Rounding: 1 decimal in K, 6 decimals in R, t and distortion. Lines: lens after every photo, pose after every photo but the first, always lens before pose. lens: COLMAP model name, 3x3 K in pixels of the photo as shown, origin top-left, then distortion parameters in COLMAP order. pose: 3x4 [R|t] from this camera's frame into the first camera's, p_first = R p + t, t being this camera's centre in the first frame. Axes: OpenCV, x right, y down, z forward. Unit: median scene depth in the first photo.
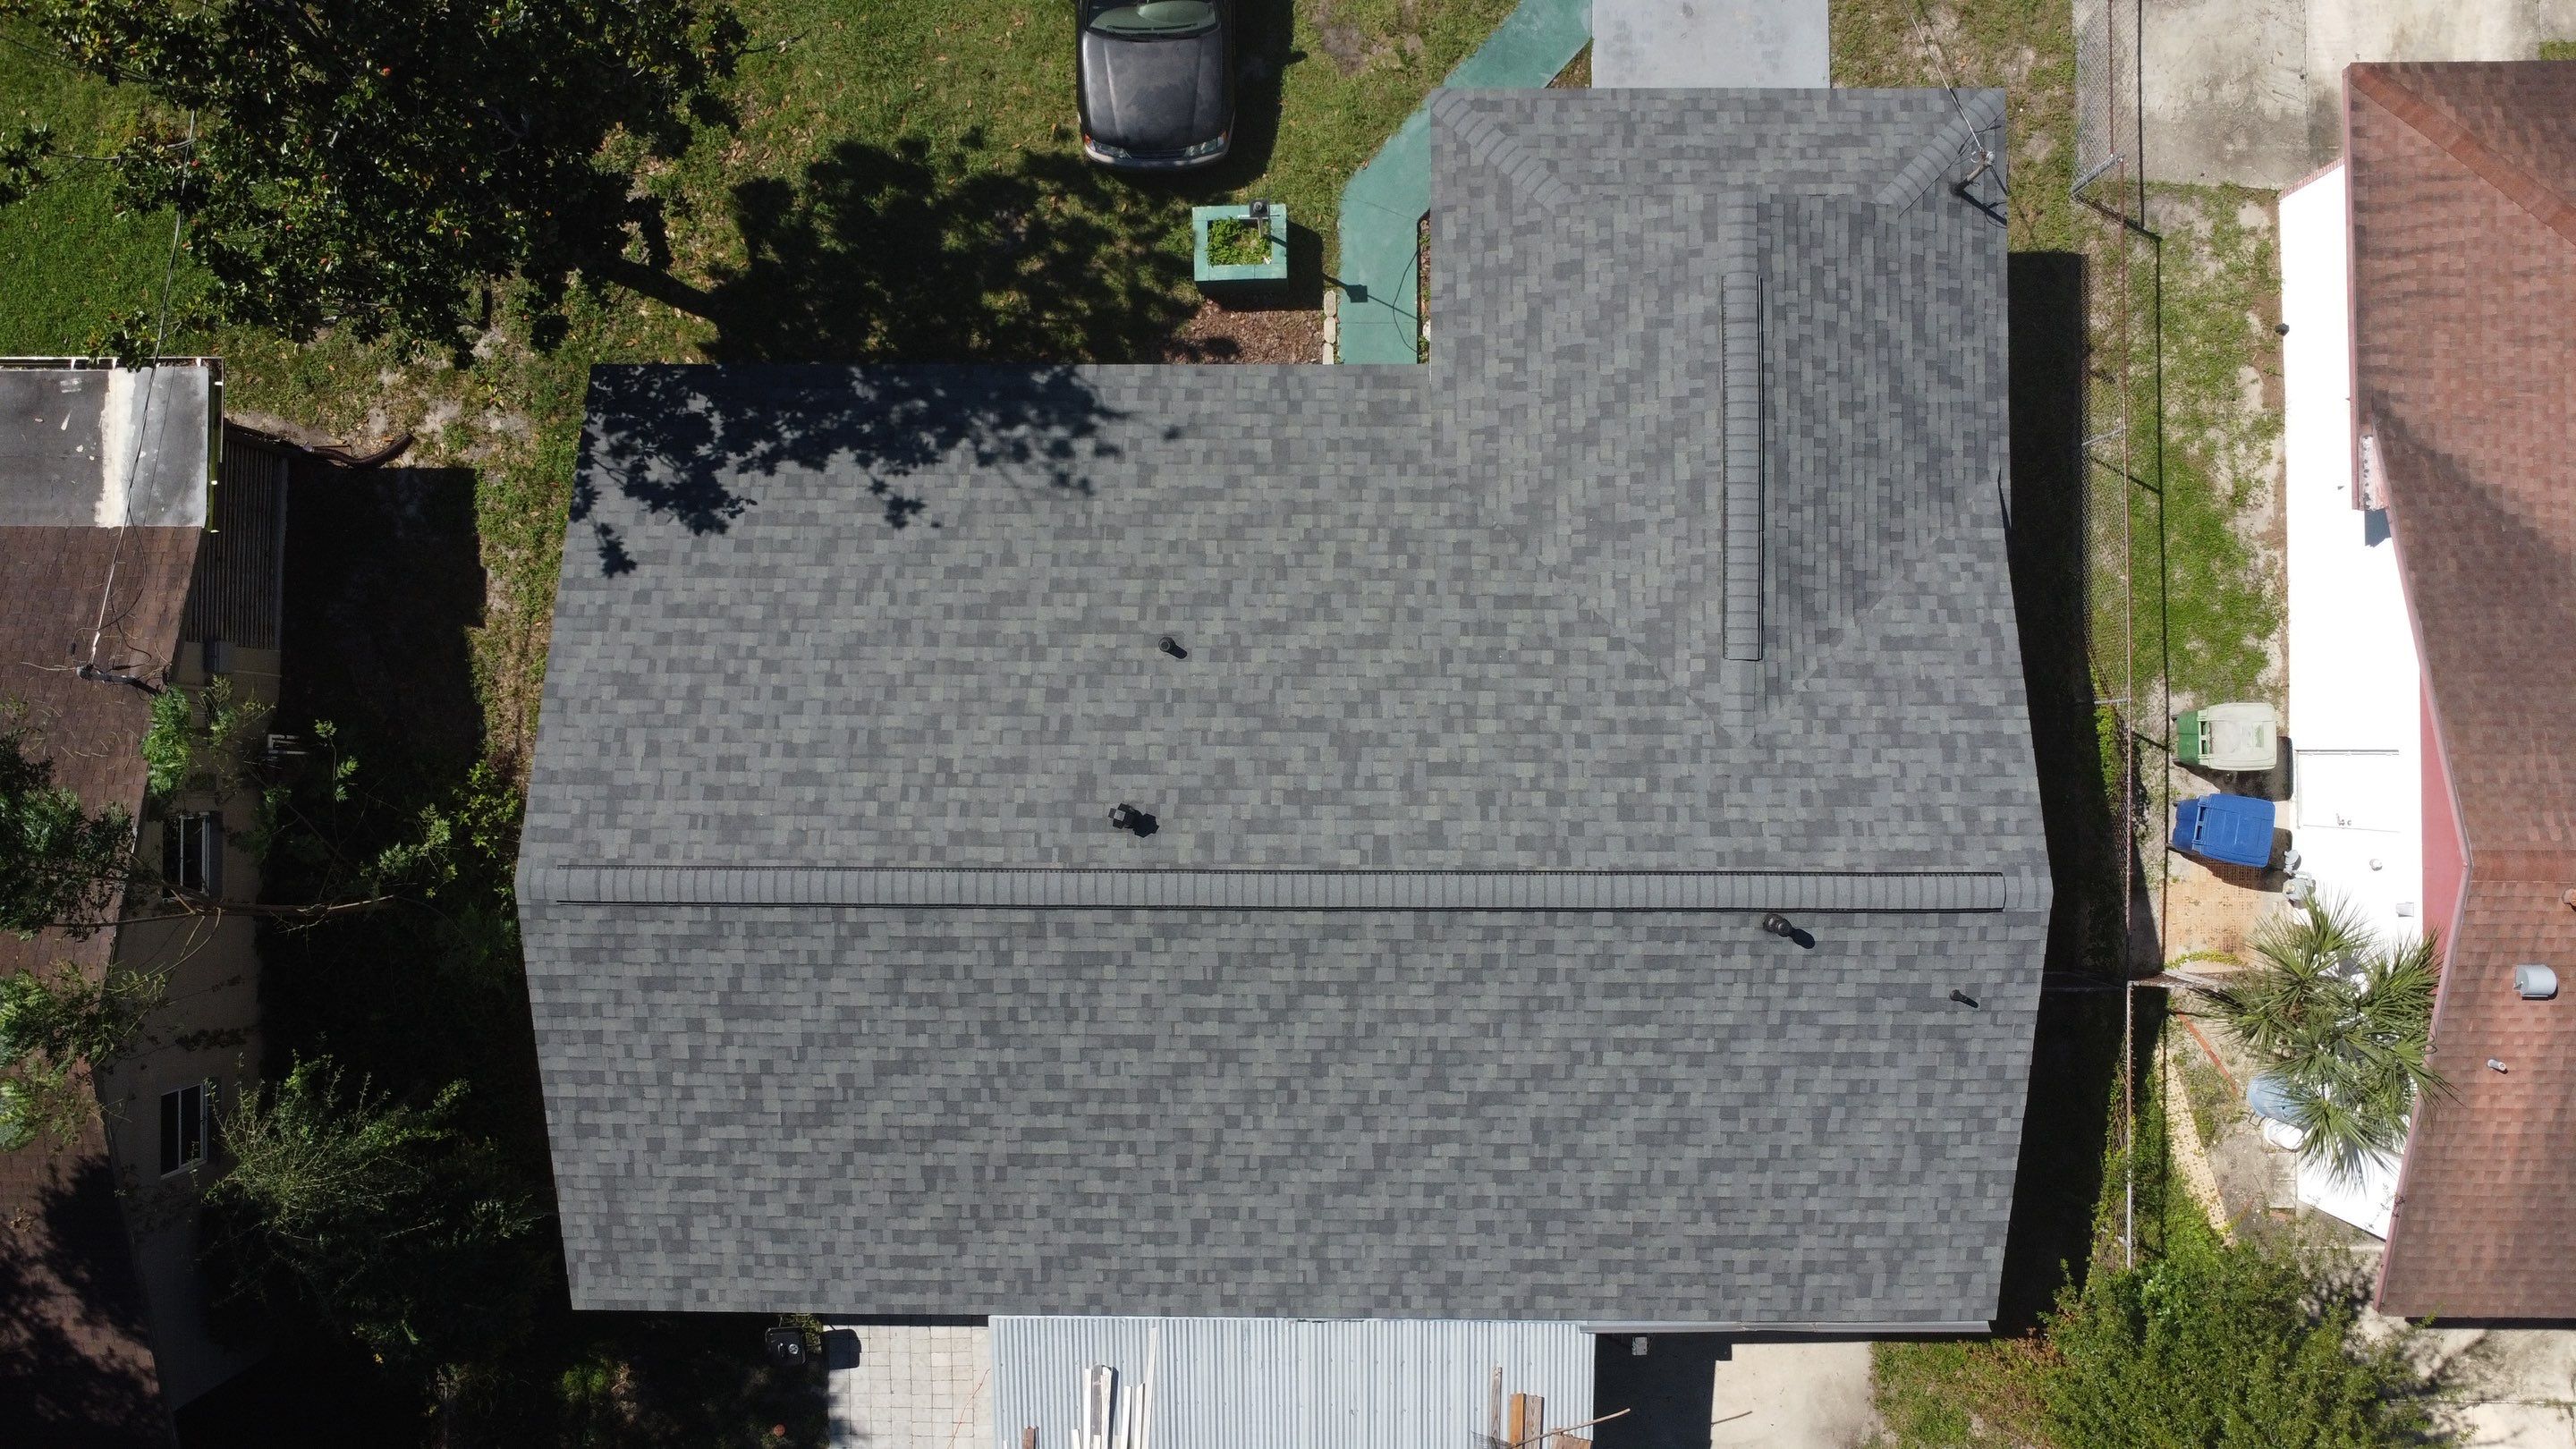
lens RADIAL K [[1863.8, 0, 1280.7], [0, 1863.8, 722.6], [0, 0, 1]] dist [-0.024359, -0.014990]
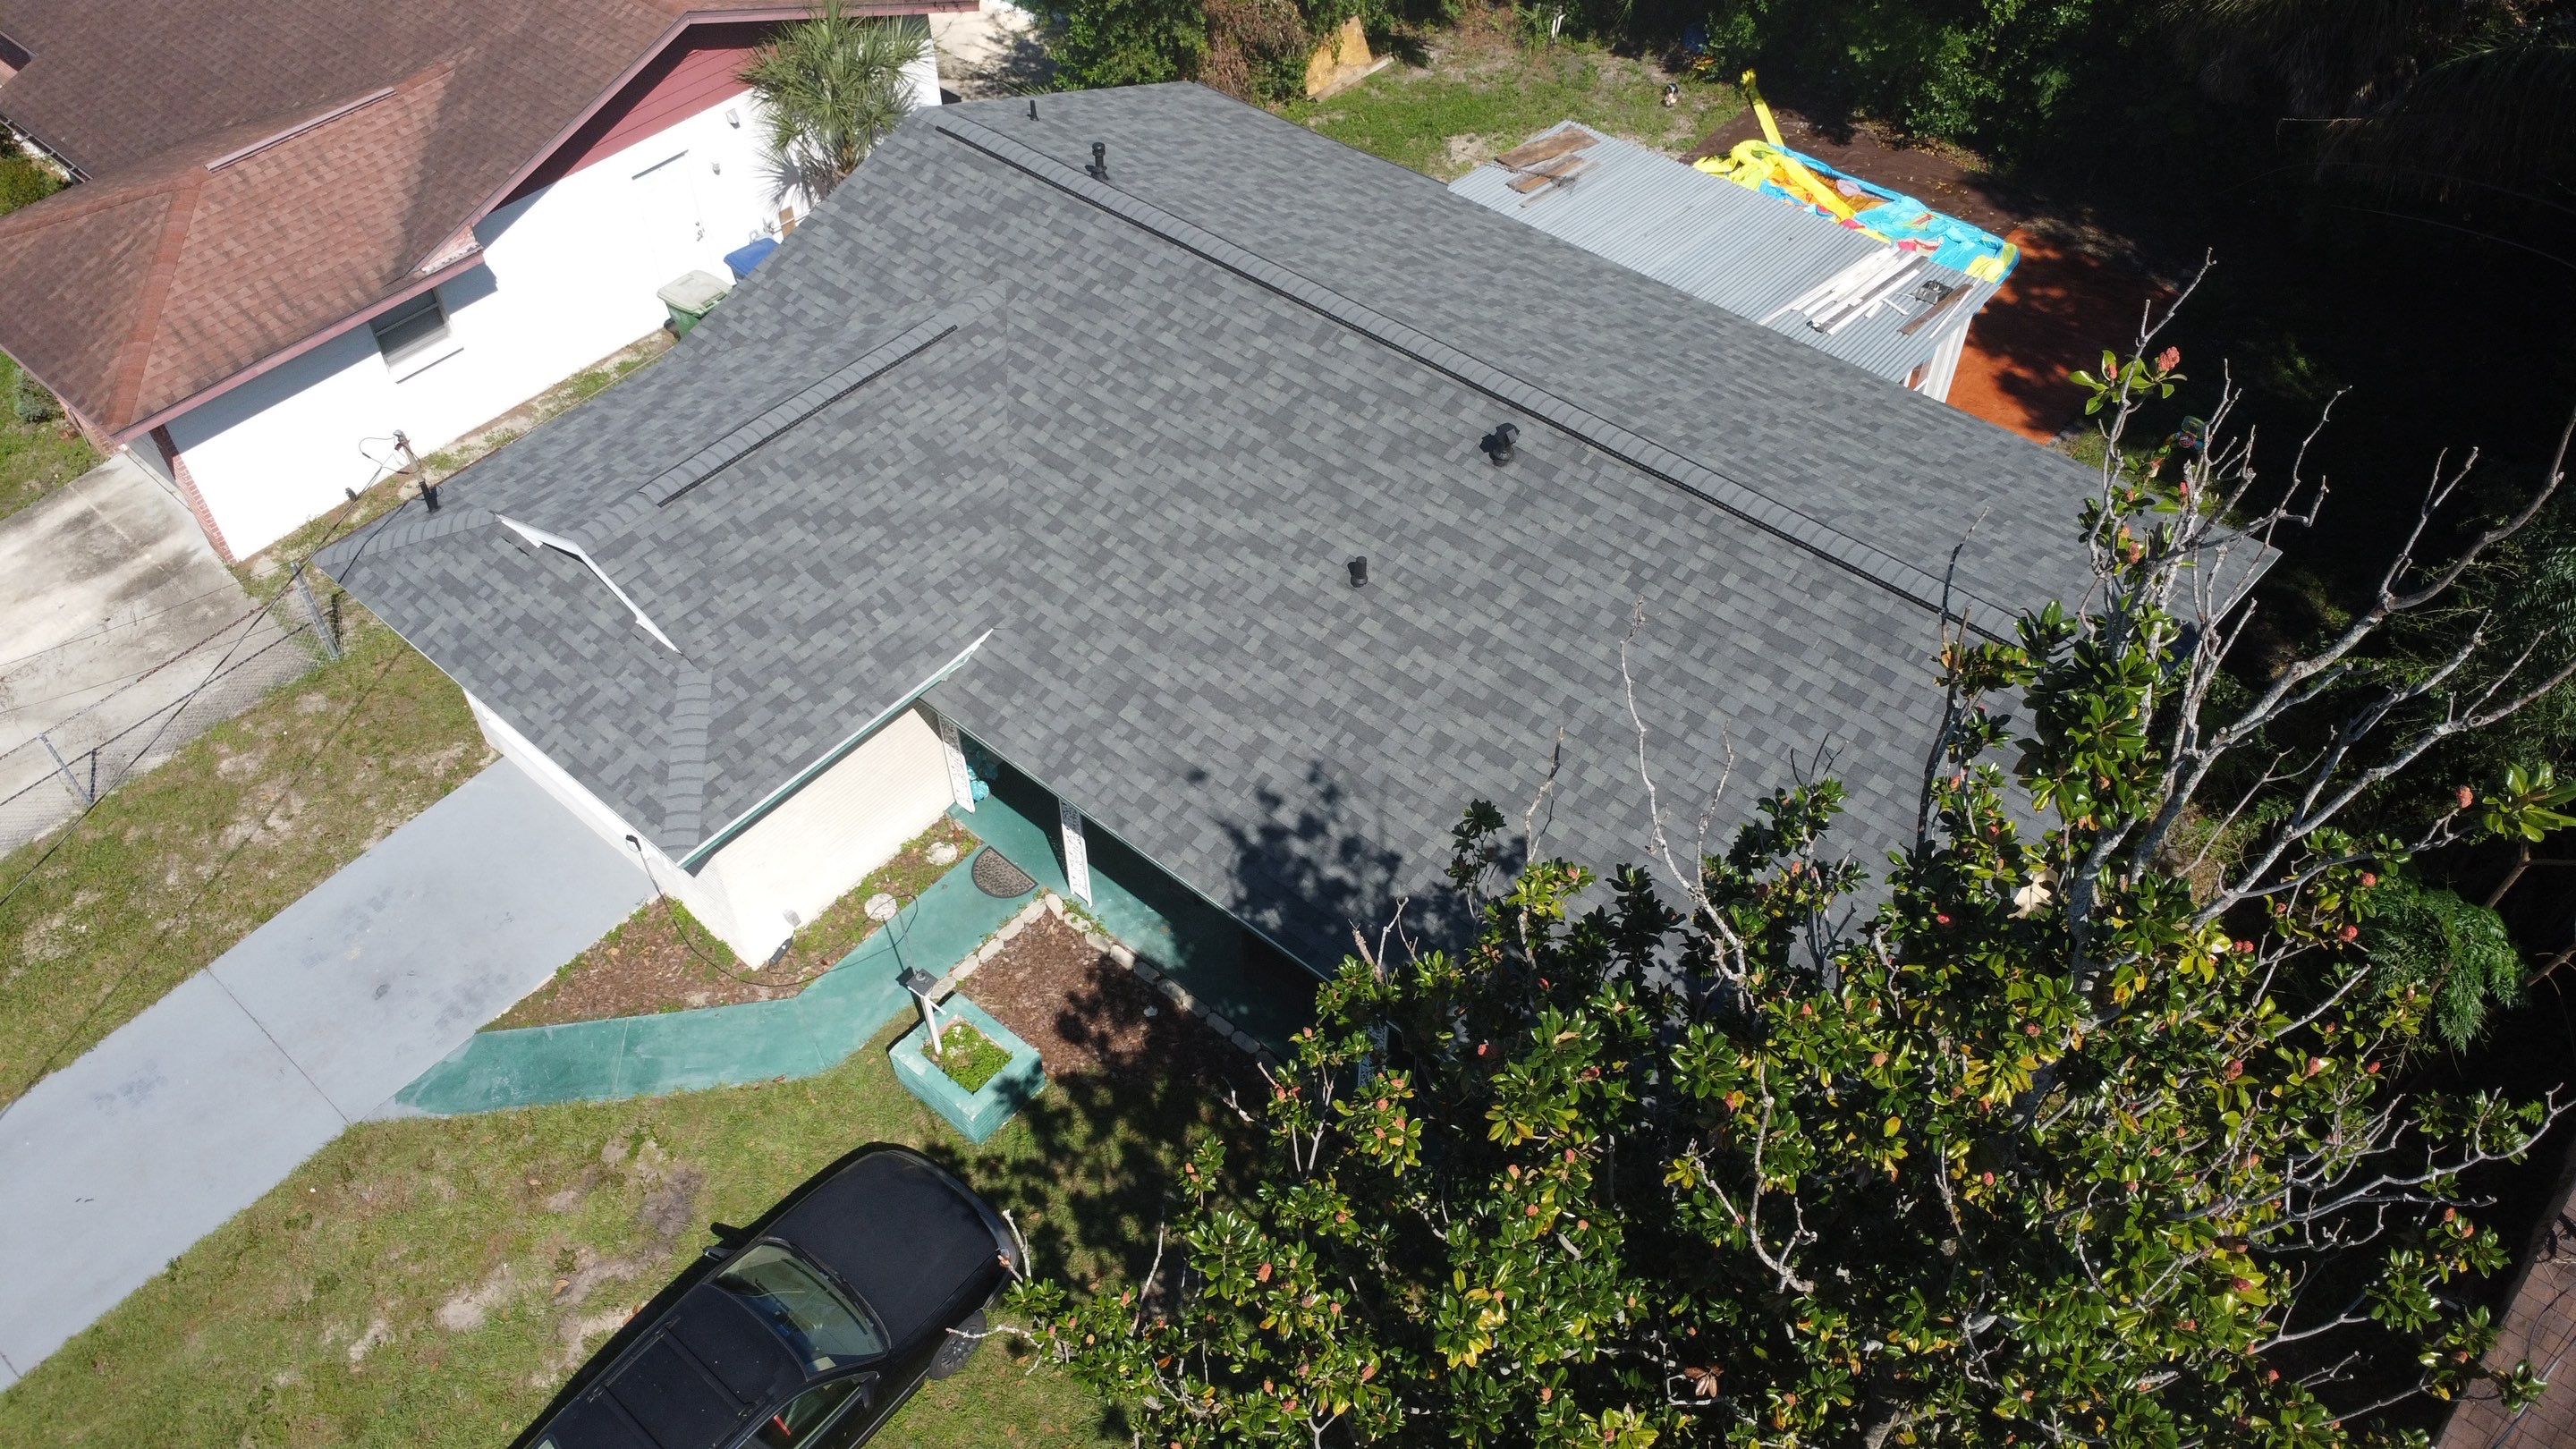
lens RADIAL K [[1863.8, 0, 1279.1], [0, 1863.8, 729.5], [0, 0, 1]] dist [-0.024359, -0.014990]
pose [[-0.760850, -0.460059, 0.457660, -0.470743], [0.648912, -0.544391, 0.531556, -0.577632], [0.004599, 0.701415, 0.712738, 0.387092]]
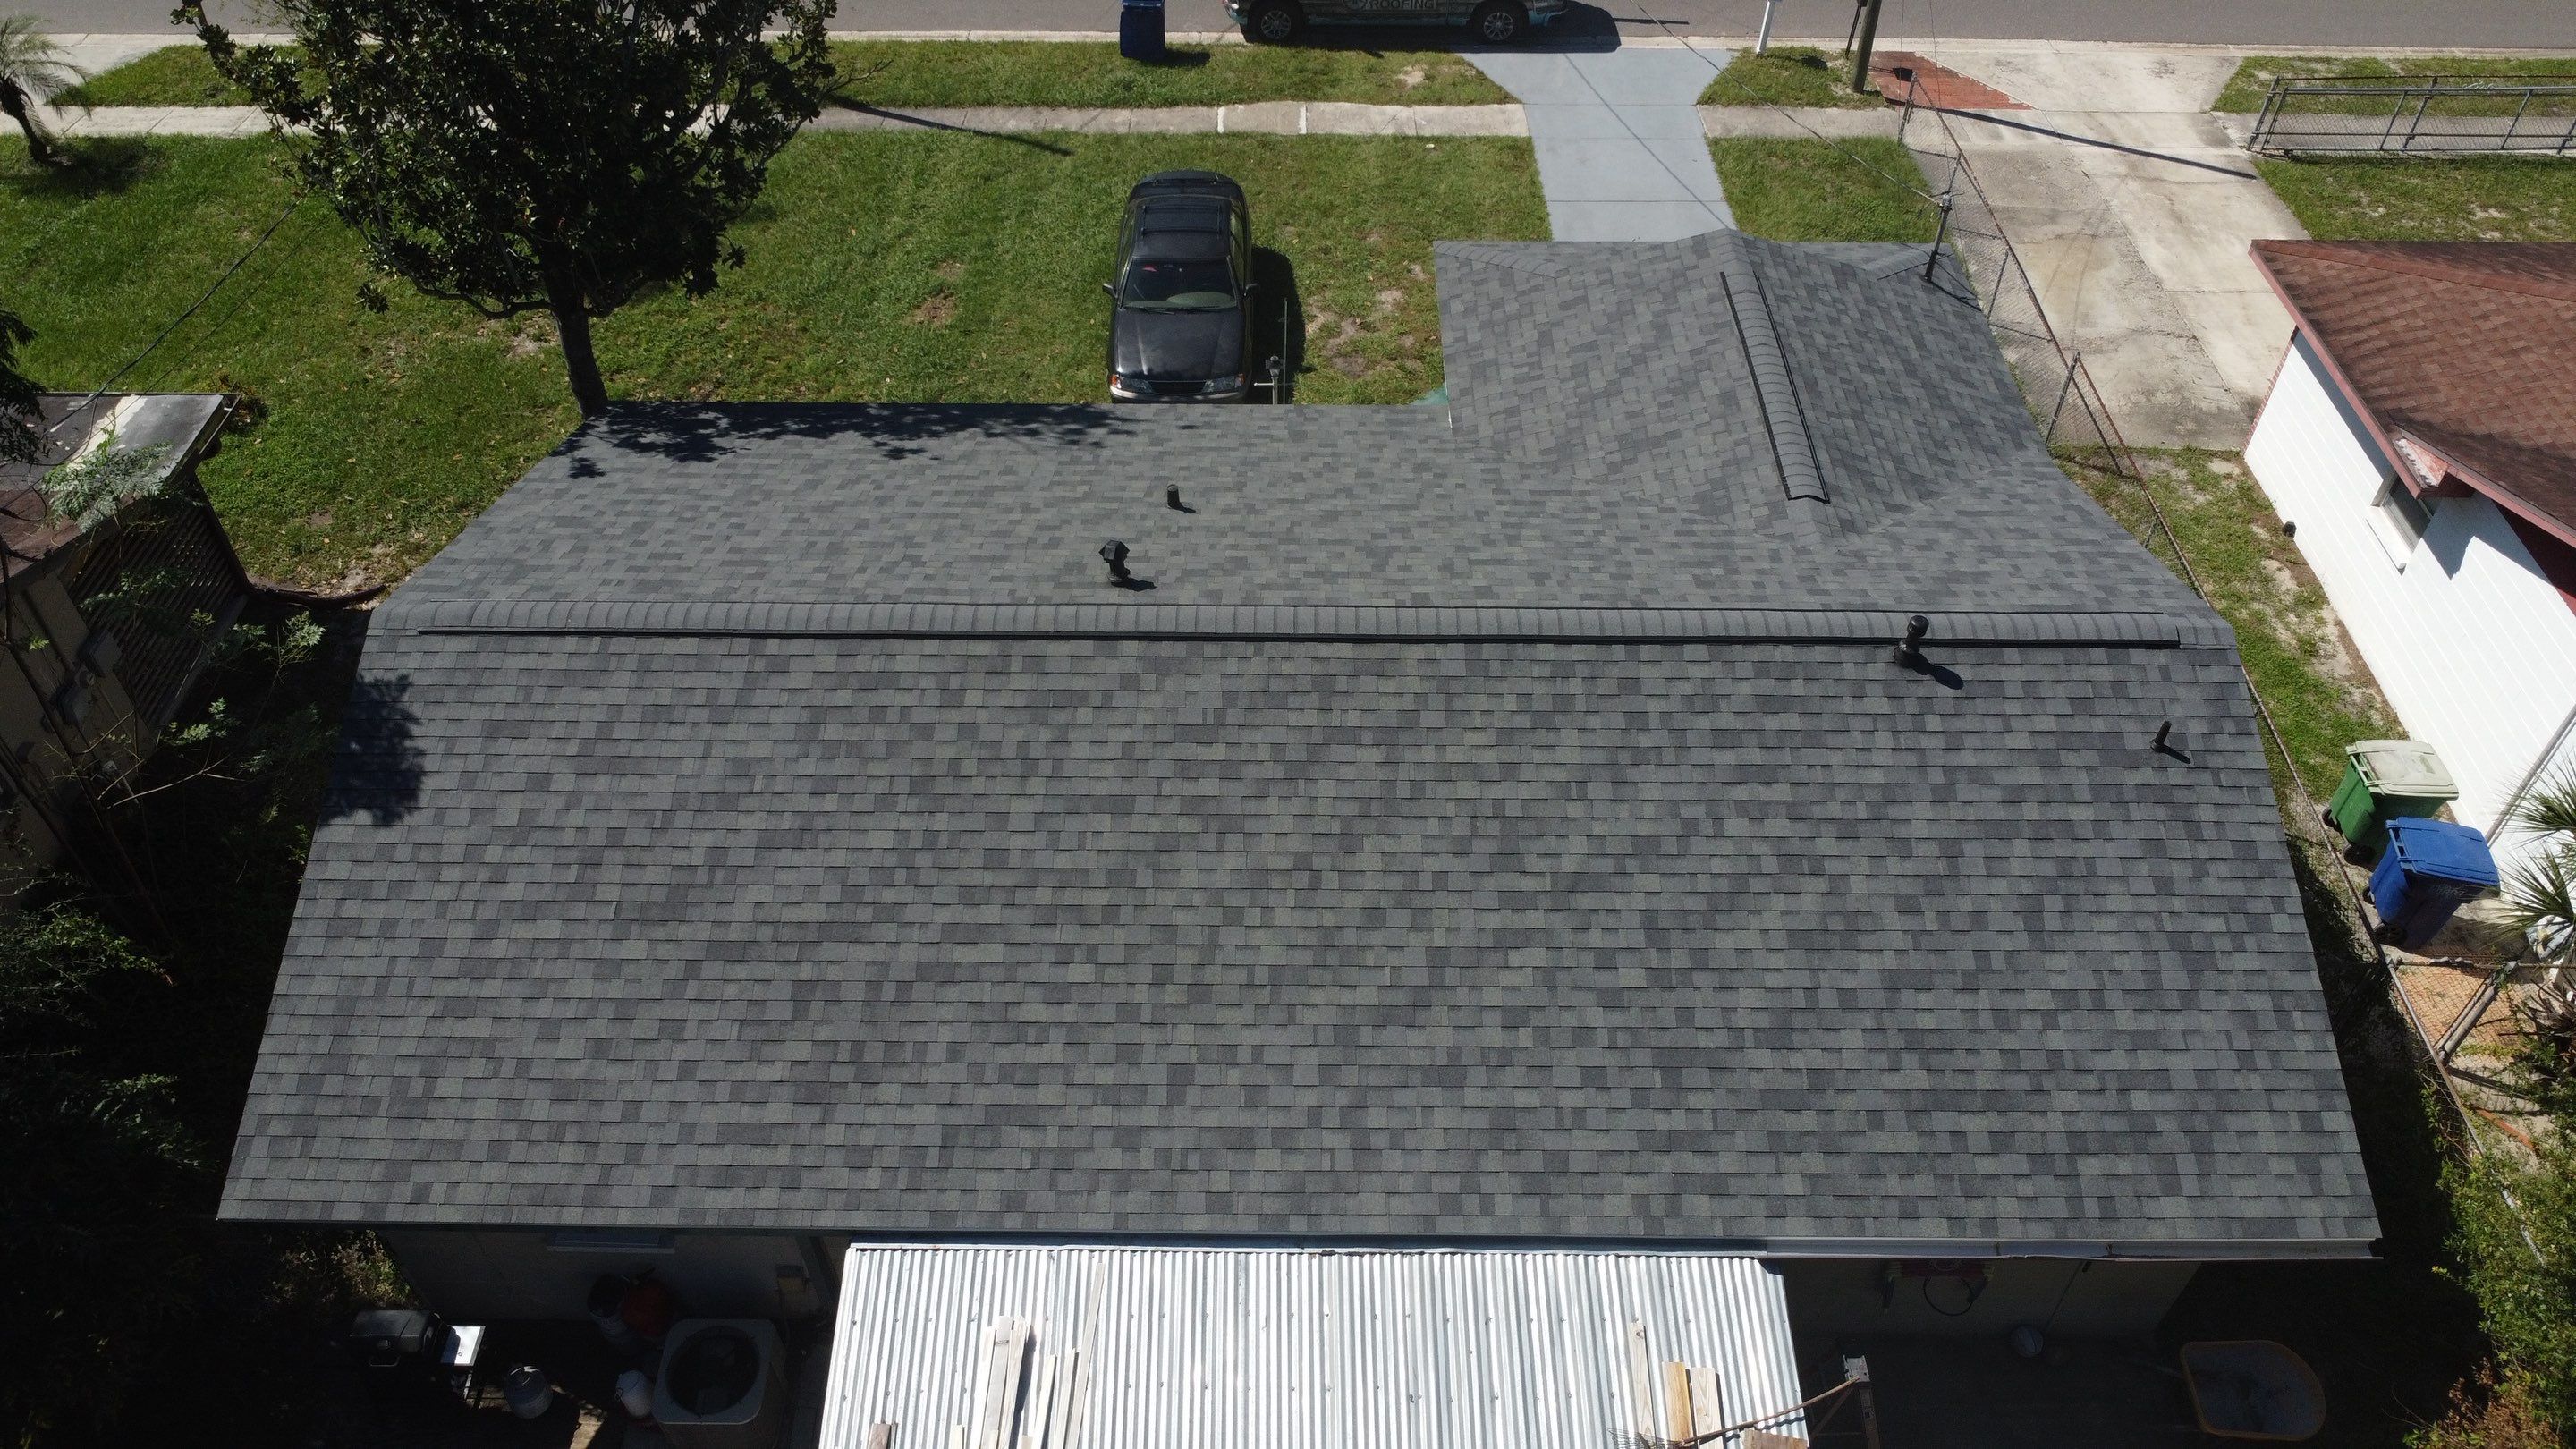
lens RADIAL K [[1863.8, 0, 1281.6], [0, 1863.8, 725.1], [0, 0, 1]] dist [-0.024359, -0.014990]
pose [[0.999867, 0.015275, 0.005766, -0.011809], [-0.007019, 0.721007, -0.692892, 0.645434], [-0.014742, 0.692760, 0.721018, 0.406492]]
